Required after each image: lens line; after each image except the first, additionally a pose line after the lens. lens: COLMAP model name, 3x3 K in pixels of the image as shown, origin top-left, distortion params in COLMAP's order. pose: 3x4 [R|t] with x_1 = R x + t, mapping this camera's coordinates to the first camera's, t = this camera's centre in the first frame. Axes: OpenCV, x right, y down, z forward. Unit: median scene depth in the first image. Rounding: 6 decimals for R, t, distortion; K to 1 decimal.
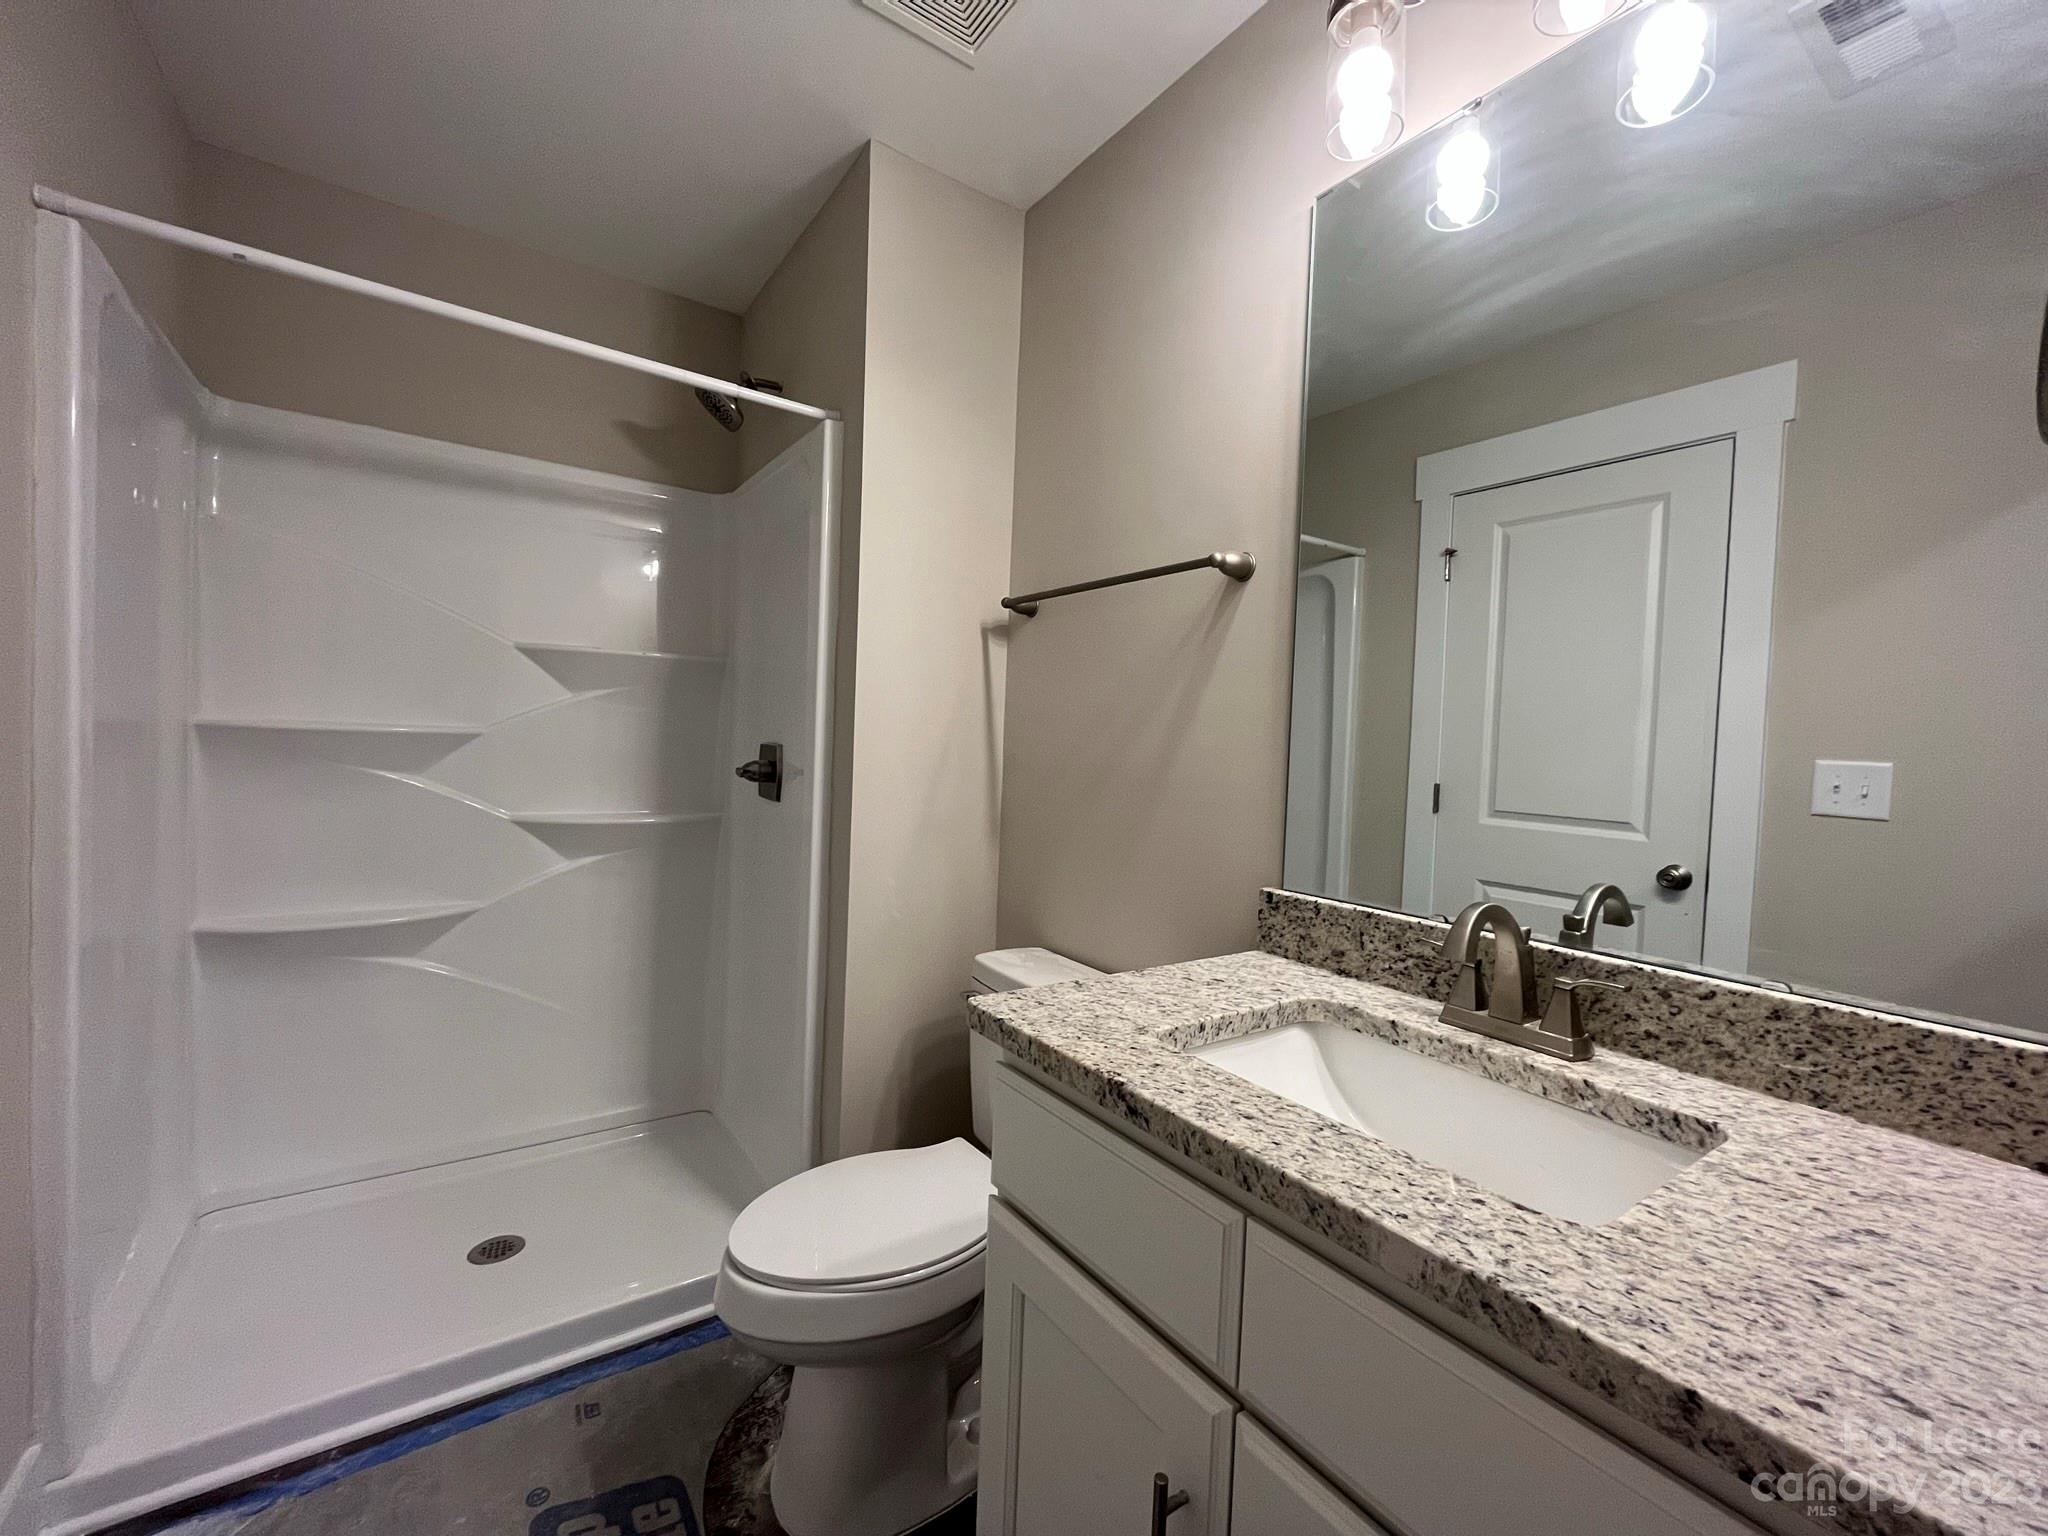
lens RADIAL K [[832.3, 0, 1033.4], [0, 832.3, 764.5], [0, 0, 1]] dist [-0.003606, 0.000457]
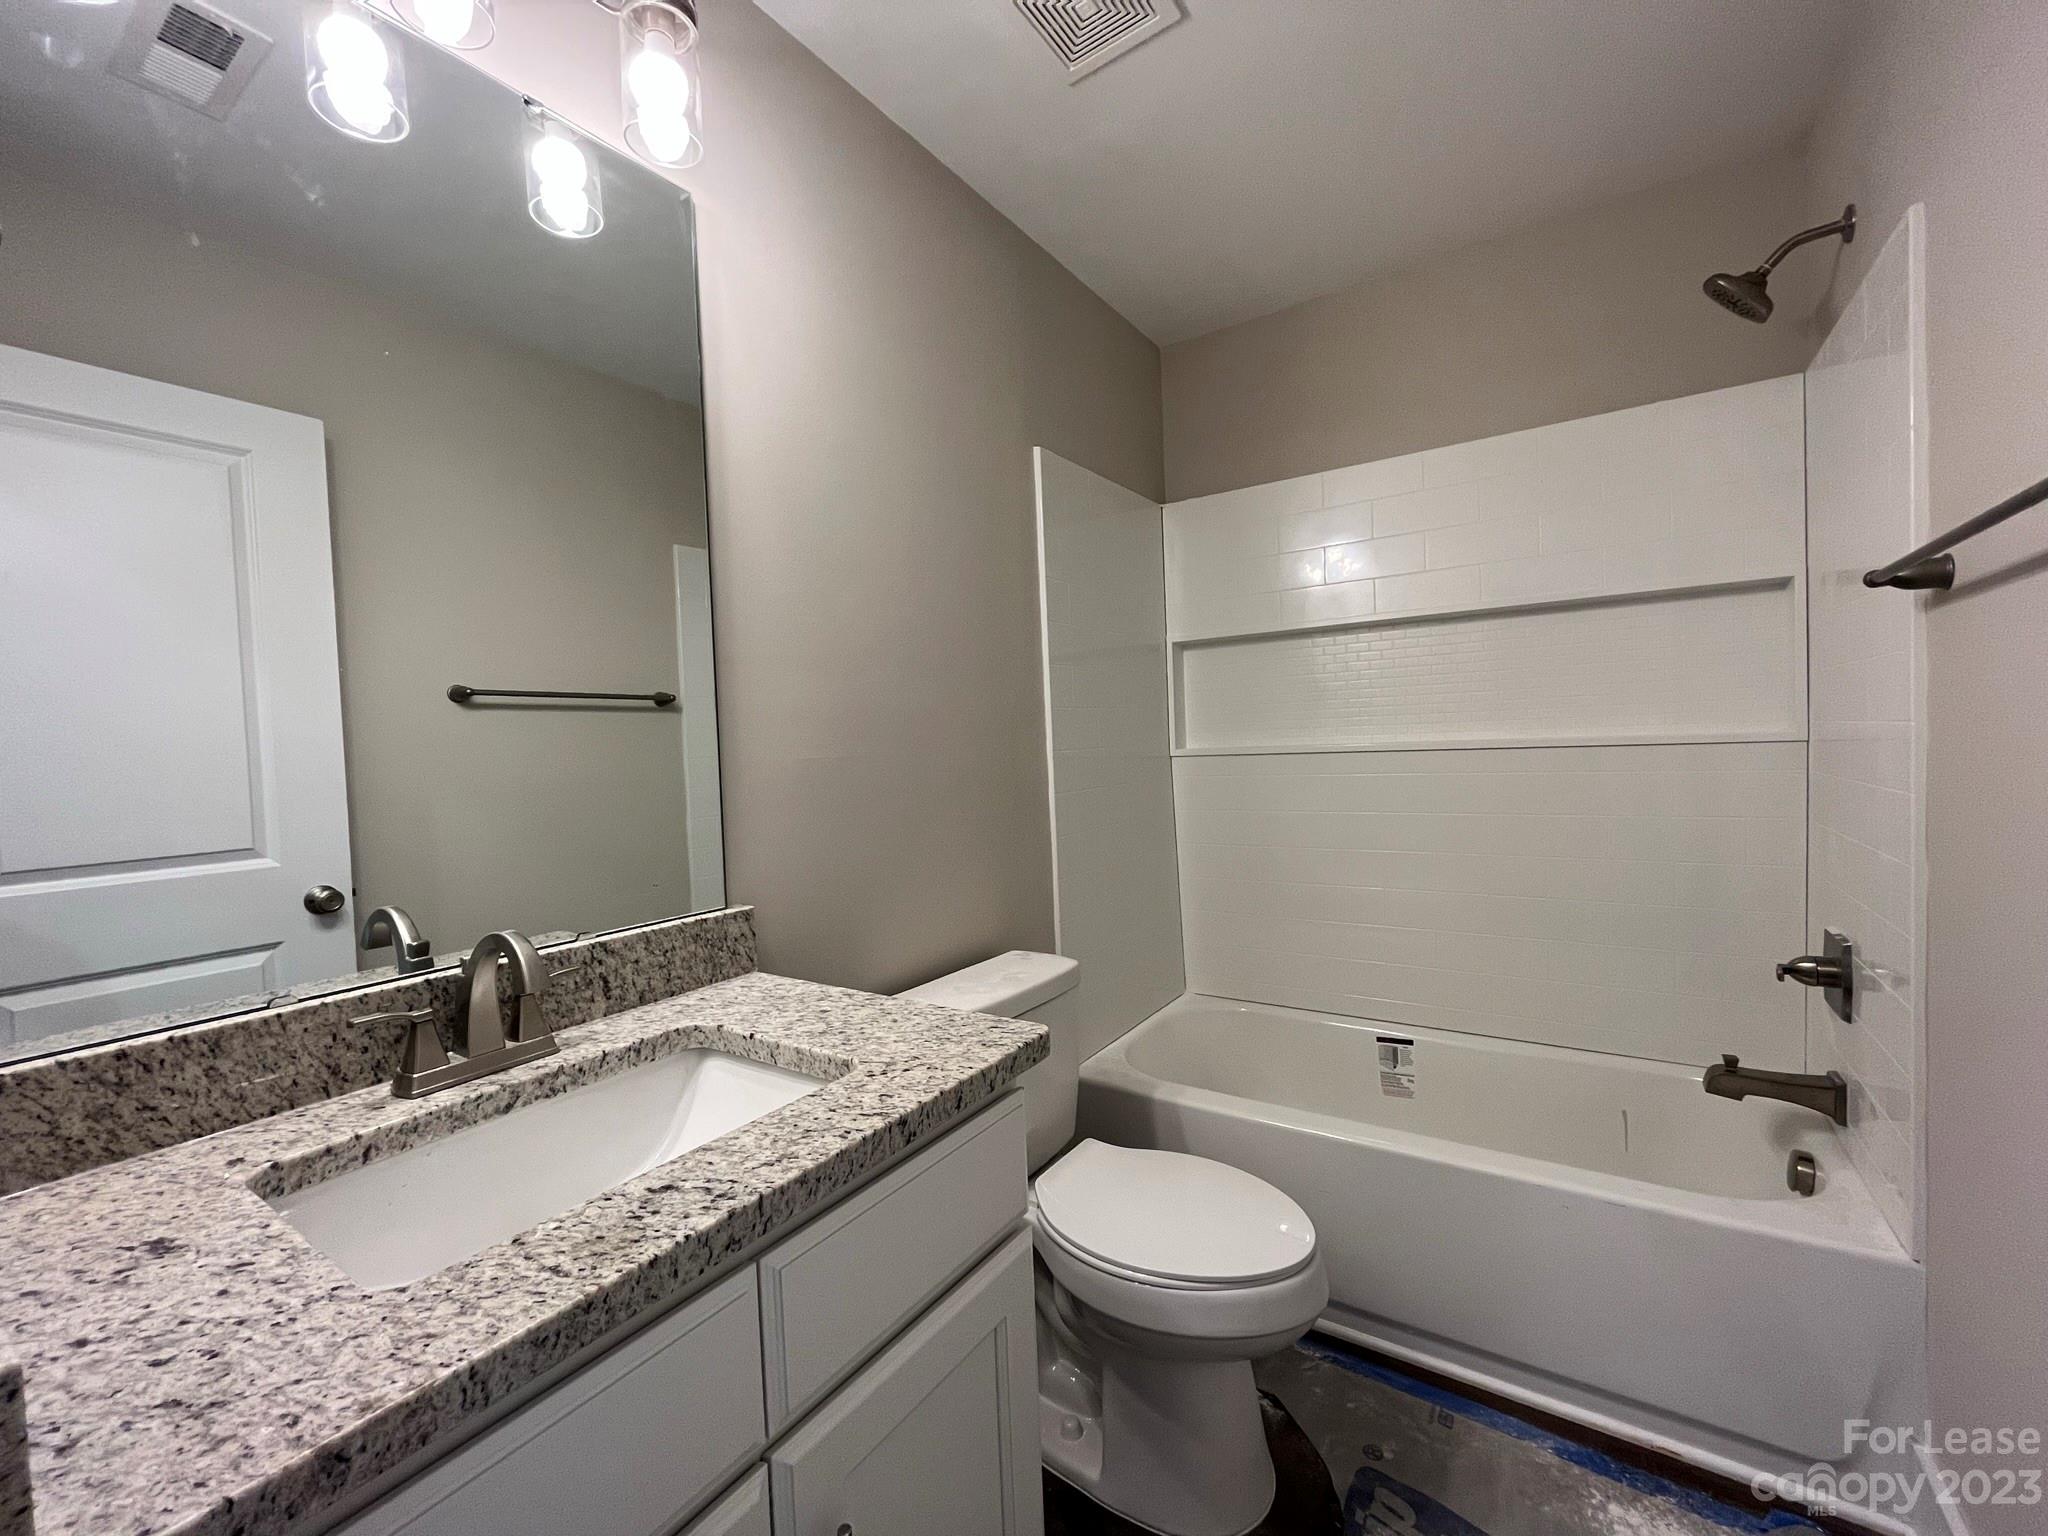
lens RADIAL K [[832.3, 0, 1030.8], [0, 832.3, 767.2], [0, 0, 1]] dist [-0.003606, 0.000457]
pose [[-0.374587, -0.050881, 0.925795, -0.579904], [0.056794, 0.995359, 0.077684, -0.064788], [-0.925451, 0.081679, -0.369959, 0.815317]]
